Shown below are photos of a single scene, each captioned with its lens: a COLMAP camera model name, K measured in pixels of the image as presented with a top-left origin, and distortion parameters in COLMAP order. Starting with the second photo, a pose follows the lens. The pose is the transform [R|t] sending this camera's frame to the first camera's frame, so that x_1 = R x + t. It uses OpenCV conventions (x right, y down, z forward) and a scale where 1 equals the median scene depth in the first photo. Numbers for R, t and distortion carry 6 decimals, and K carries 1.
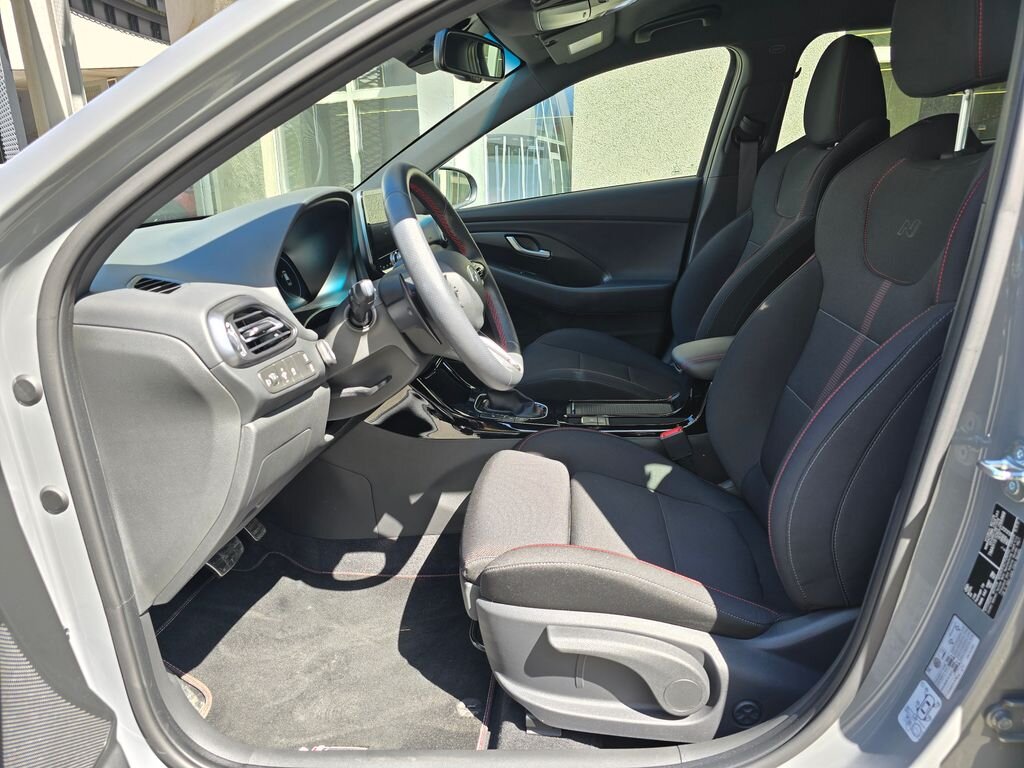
lens RADIAL K [[684.8, 0, 524.0], [0, 684.8, 379.3], [0, 0, 1]] dist [0.051845, -0.042373]
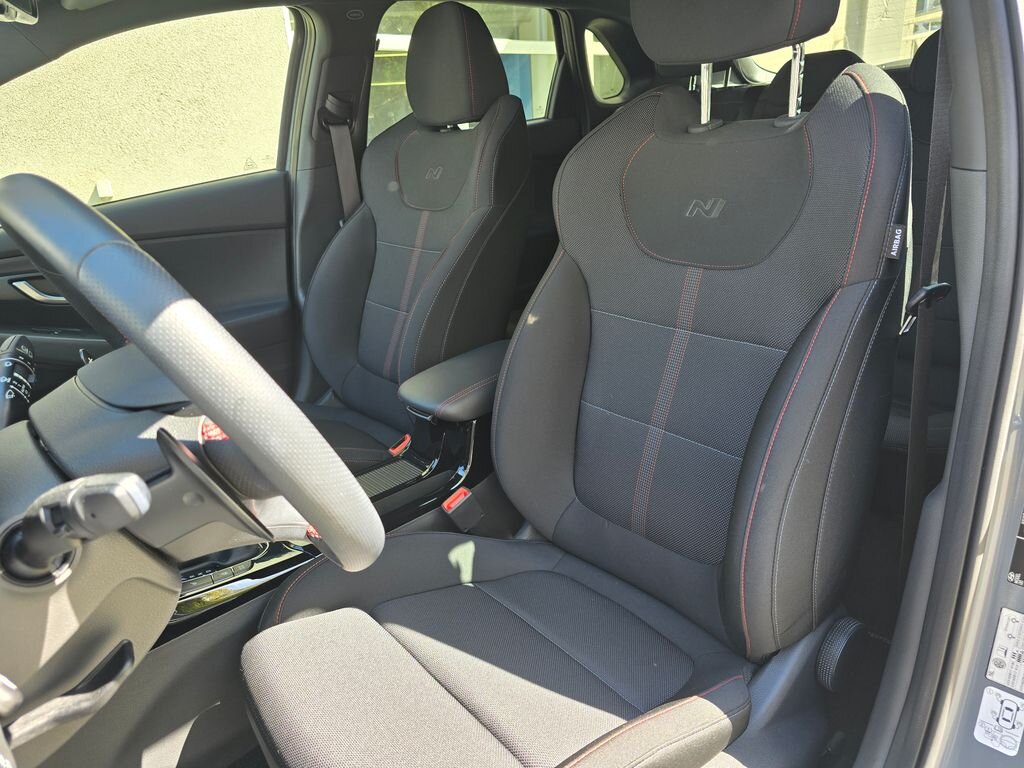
lens RADIAL K [[684.8, 0, 524.0], [0, 684.8, 379.3], [0, 0, 1]] dist [0.051845, -0.042373]
pose [[0.717929, -0.259453, 0.645959, -0.194085], [0.251782, 0.961904, 0.106520, -0.115544], [-0.648987, 0.086167, 0.755904, 0.356345]]
